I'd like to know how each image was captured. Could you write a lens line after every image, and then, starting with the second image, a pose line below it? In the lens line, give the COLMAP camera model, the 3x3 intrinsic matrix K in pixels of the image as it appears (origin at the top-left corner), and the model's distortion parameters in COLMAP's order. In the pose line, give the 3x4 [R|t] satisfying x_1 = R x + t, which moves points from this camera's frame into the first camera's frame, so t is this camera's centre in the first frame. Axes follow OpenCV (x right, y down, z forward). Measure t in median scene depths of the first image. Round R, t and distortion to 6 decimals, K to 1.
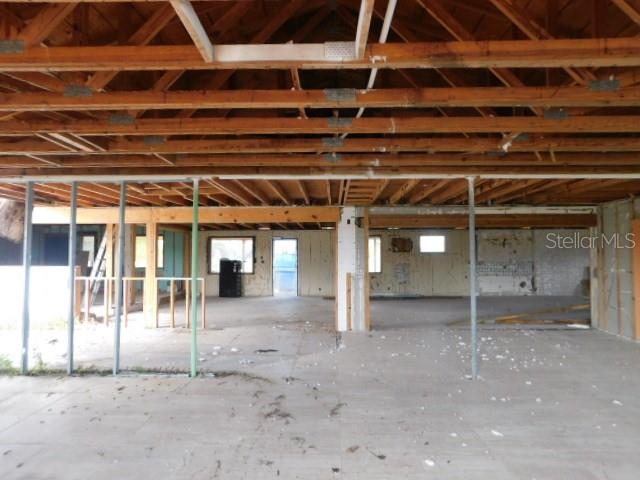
lens RADIAL K [[421.3, 0, 316.8], [0, 421.3, 238.9], [0, 0, 1]] dist [-0.061521, 0.041362]
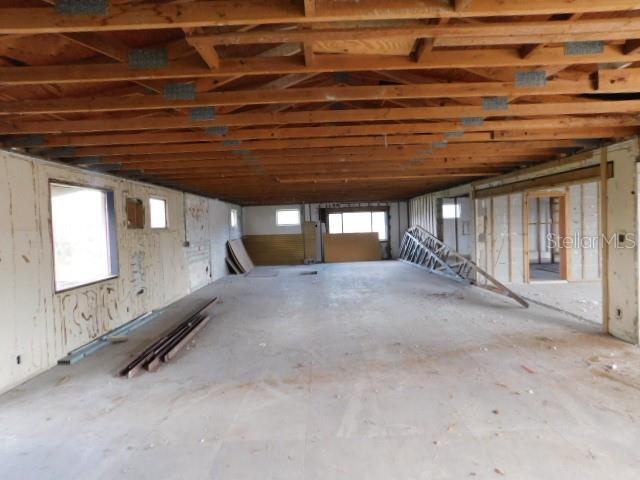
lens RADIAL K [[421.3, 0, 318.0], [0, 421.3, 239.5], [0, 0, 1]] dist [-0.061521, 0.041362]
pose [[-0.023469, -0.031817, 0.999218, -0.523841], [-0.007820, 0.999469, 0.031641, 0.052533], [-0.999694, -0.007071, -0.023705, 1.501495]]
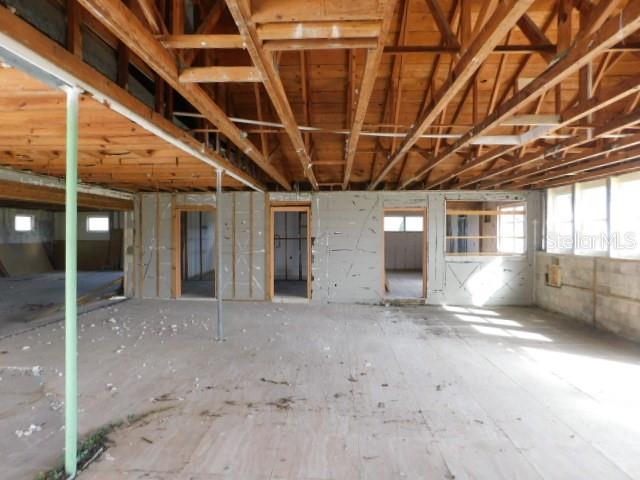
lens RADIAL K [[421.3, 0, 317.2], [0, 421.3, 238.0], [0, 0, 1]] dist [-0.061521, 0.041362]
pose [[0.021527, -0.009082, 0.999727, -0.507483], [-0.045382, 0.998919, 0.010052, 0.010938], [-0.998738, -0.045586, 0.021091, 0.440726]]
